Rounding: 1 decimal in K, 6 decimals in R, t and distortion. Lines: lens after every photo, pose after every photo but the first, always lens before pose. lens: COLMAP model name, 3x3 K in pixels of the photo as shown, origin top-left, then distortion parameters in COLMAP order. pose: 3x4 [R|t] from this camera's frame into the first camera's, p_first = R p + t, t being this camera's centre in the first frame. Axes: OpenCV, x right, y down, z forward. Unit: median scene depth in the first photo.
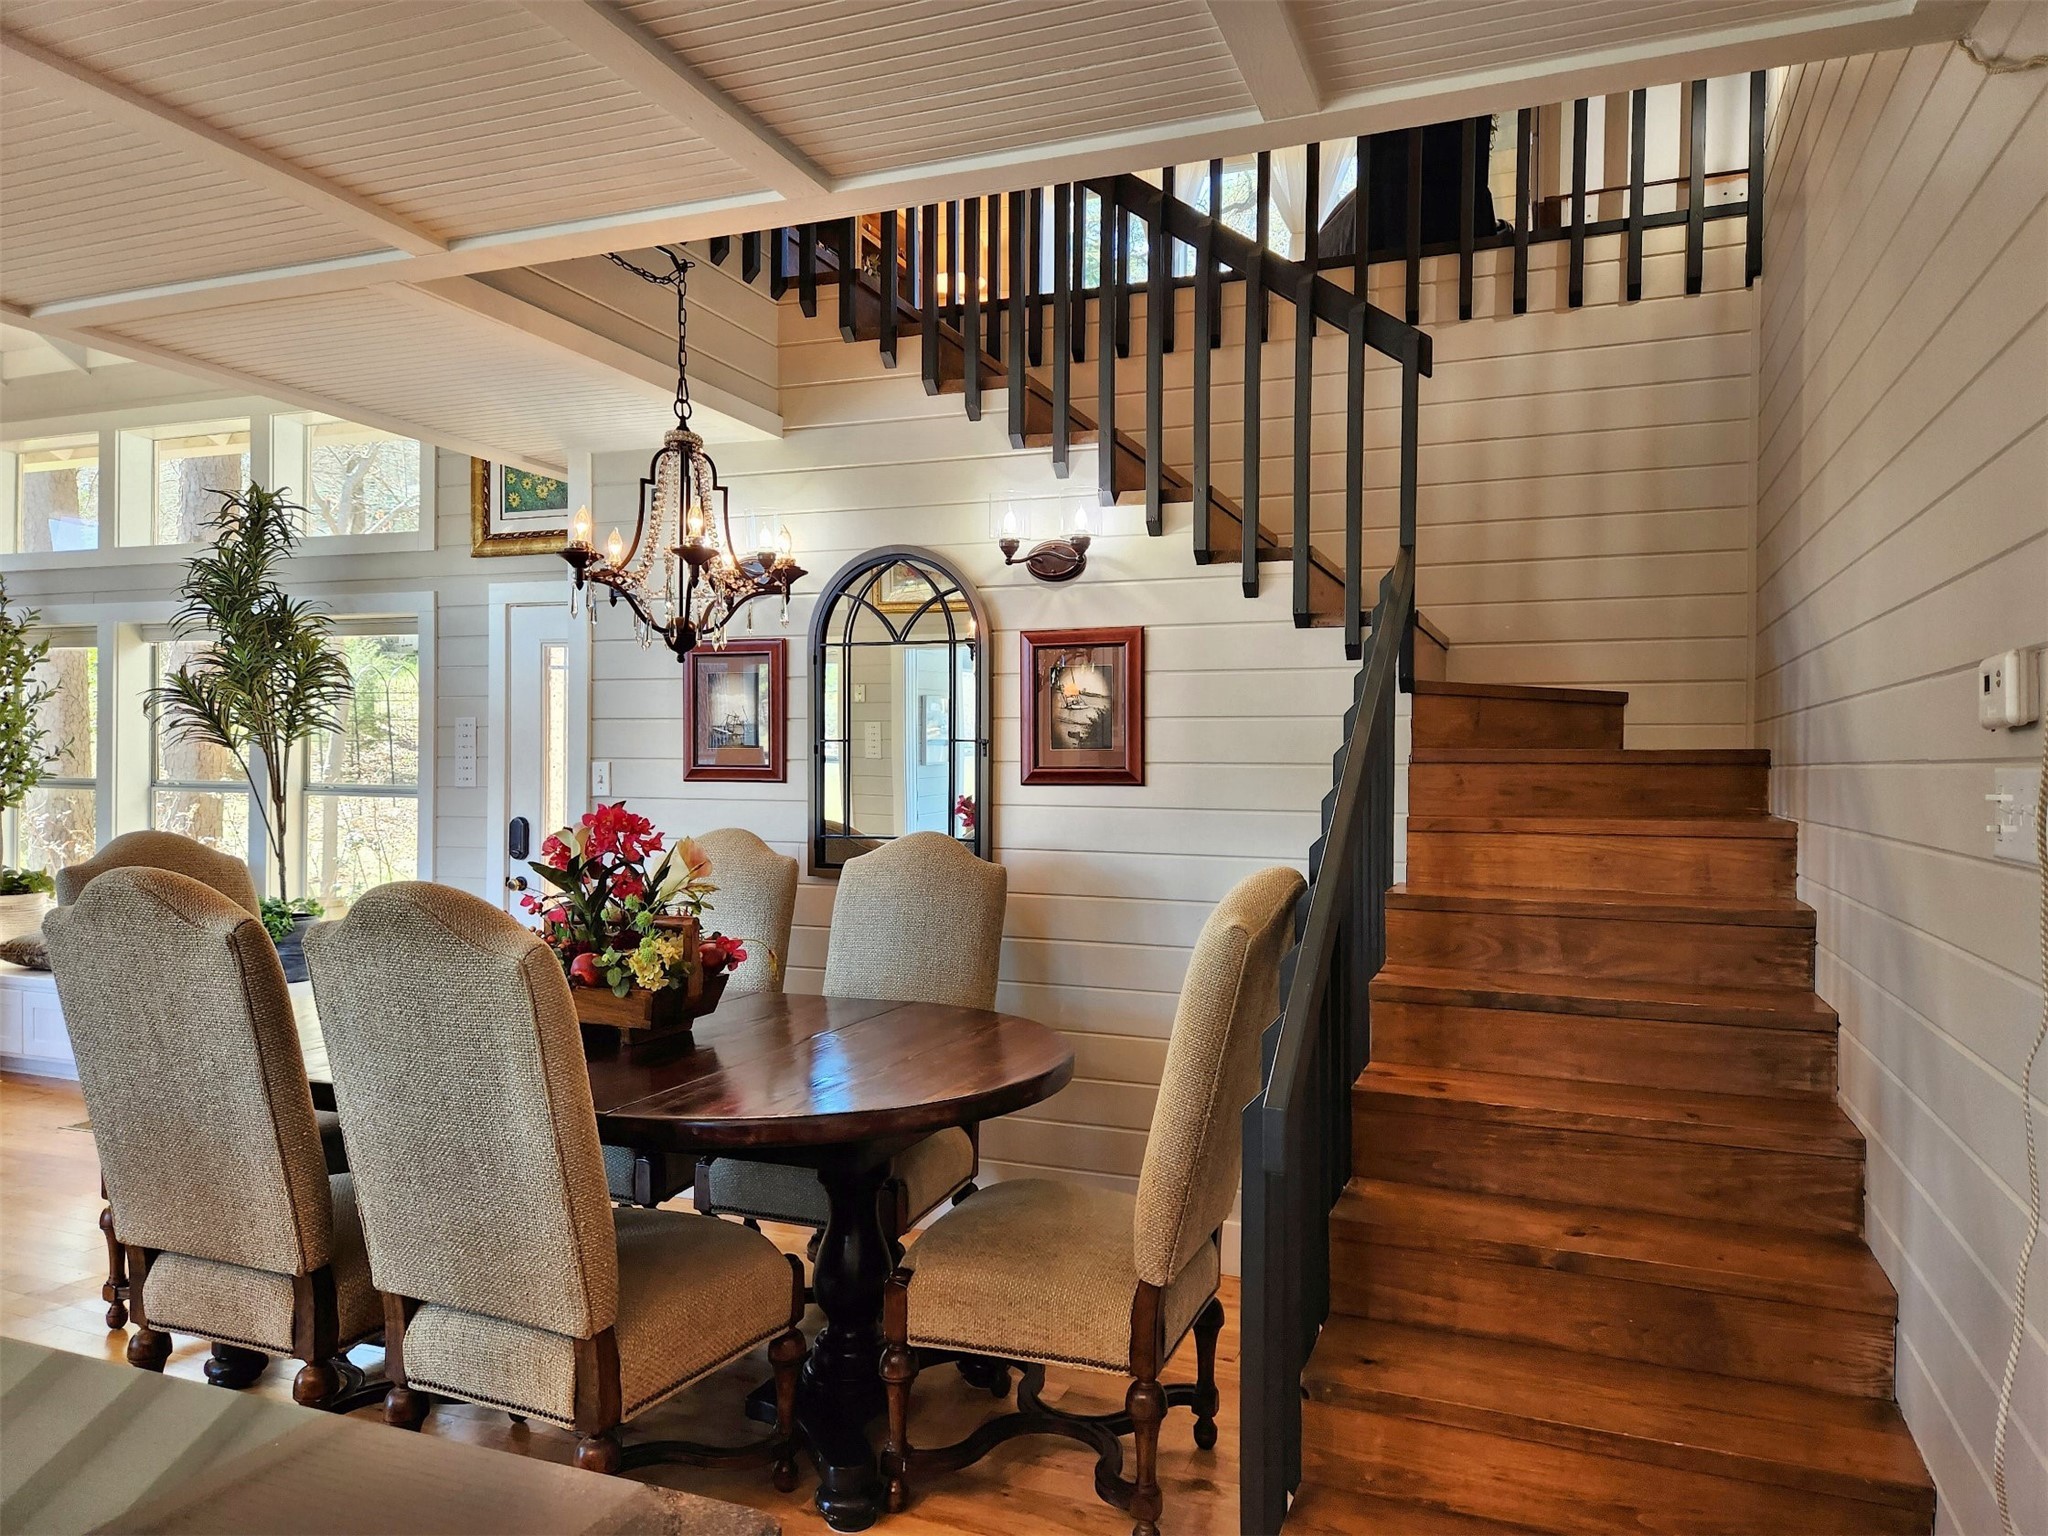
lens RADIAL K [[1361.5, 0, 1032.3], [0, 1361.5, 761.8], [0, 0, 1]] dist [0.080037, -0.067369]
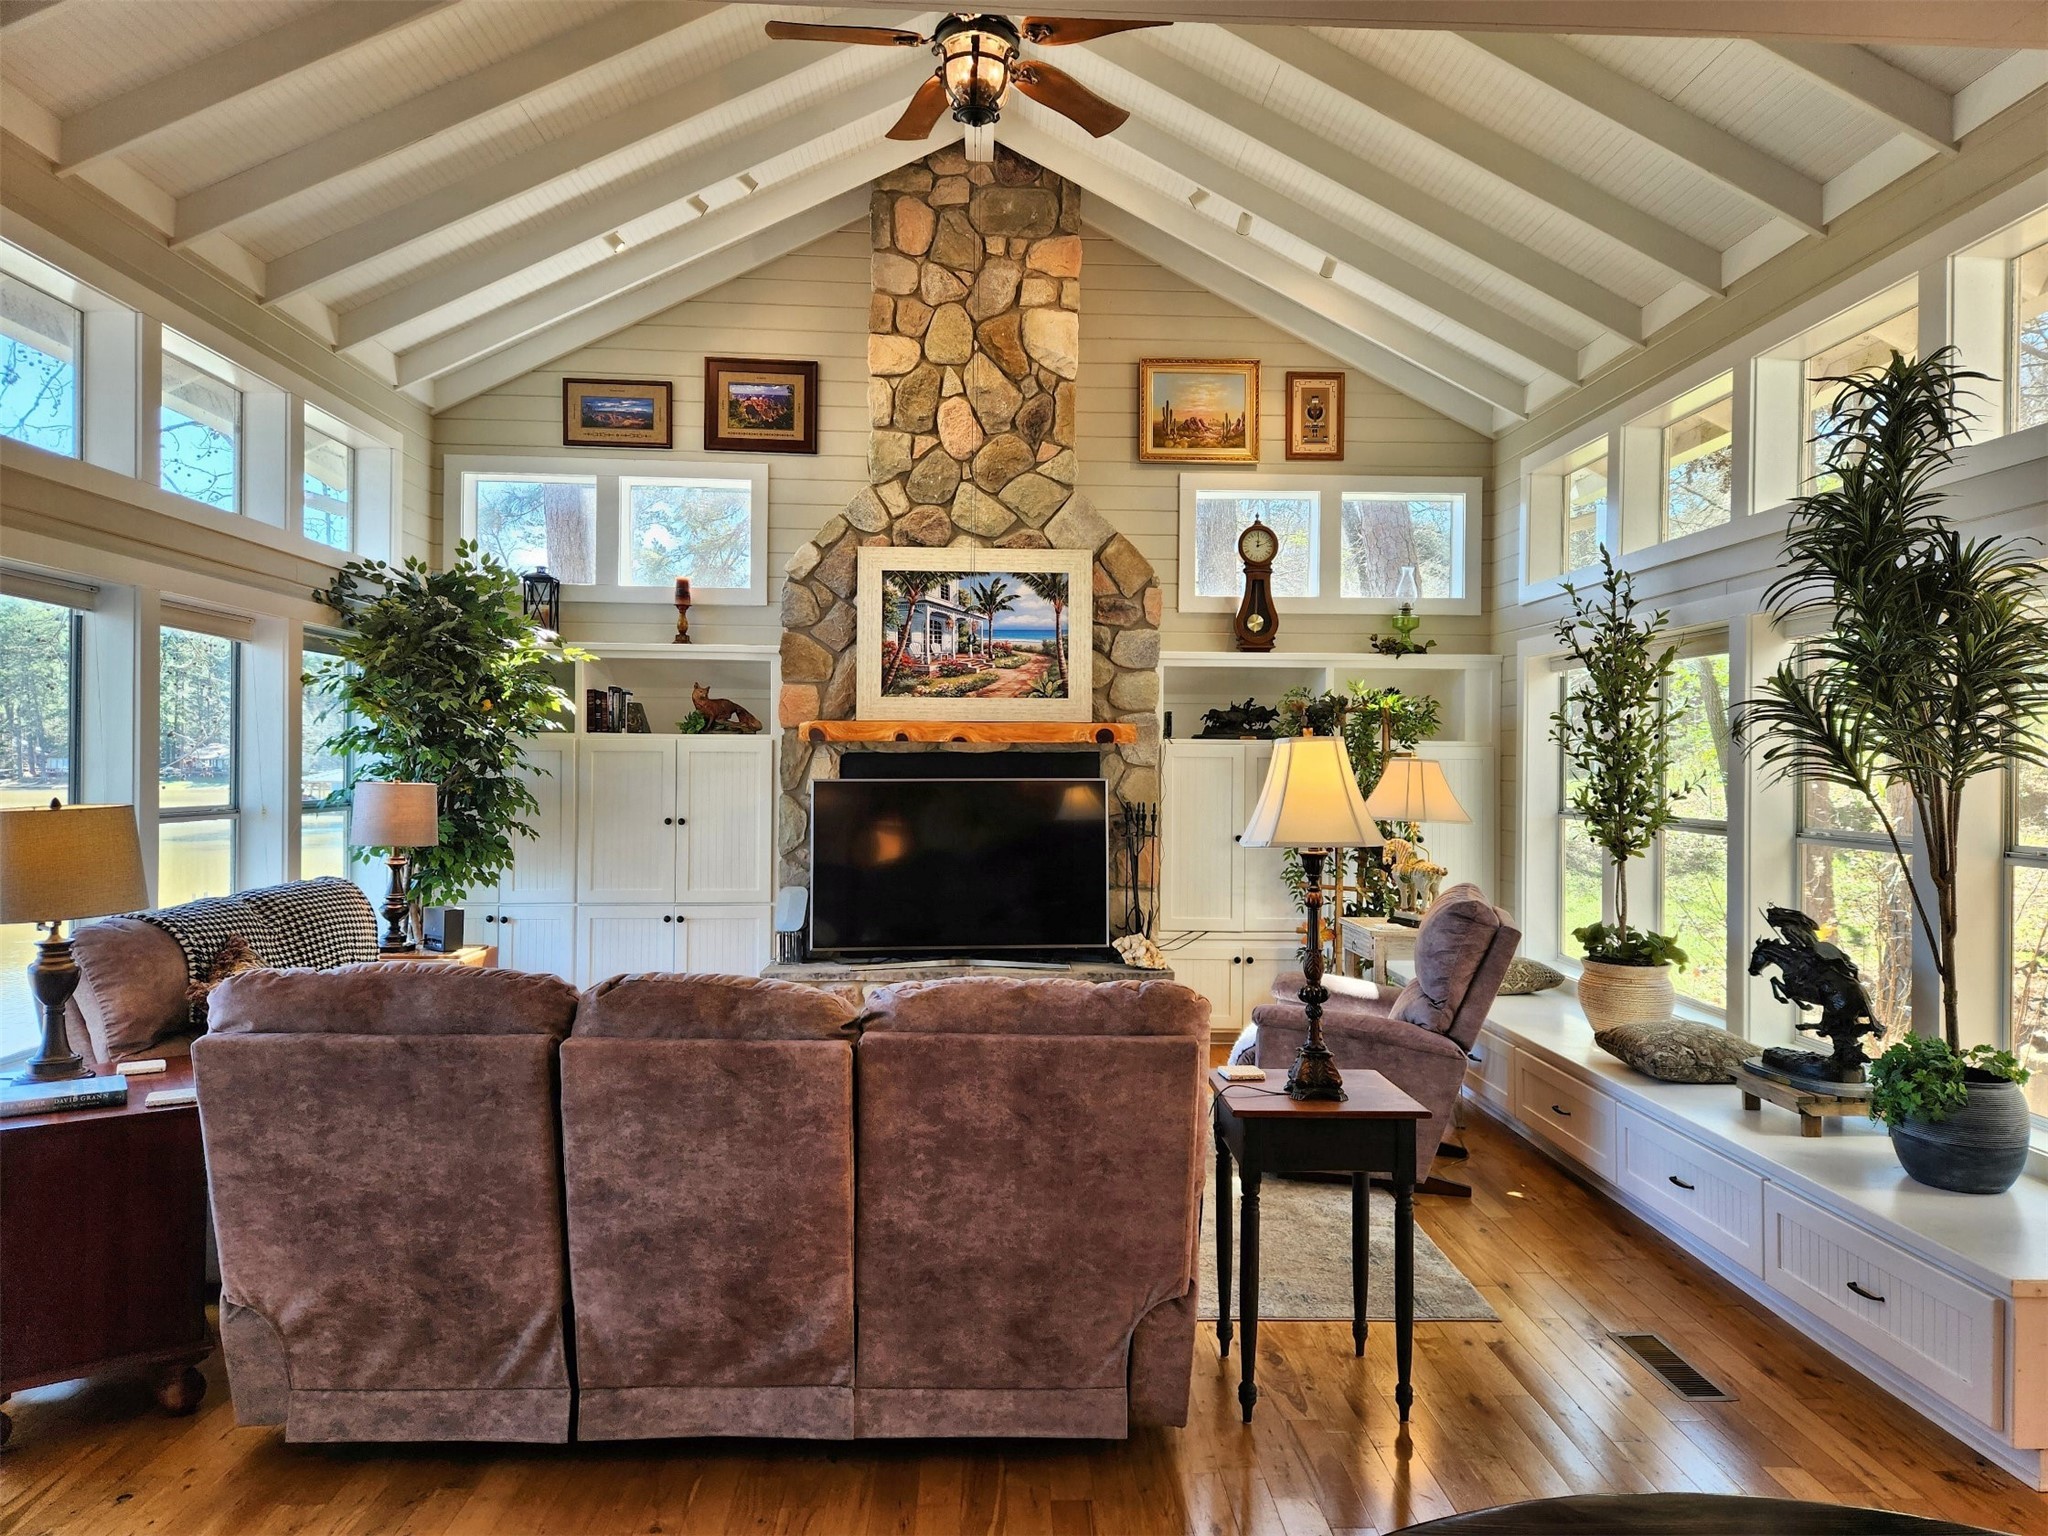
lens RADIAL K [[1361.5, 0, 1058.9], [0, 1361.5, 761.7], [0, 0, 1]] dist [0.080037, -0.067369]
pose [[0.414939, -0.008361, -0.909811, -0.157439], [-0.002664, 0.999942, -0.010404, -0.015288], [0.909845, 0.006741, 0.414893, 0.408354]]
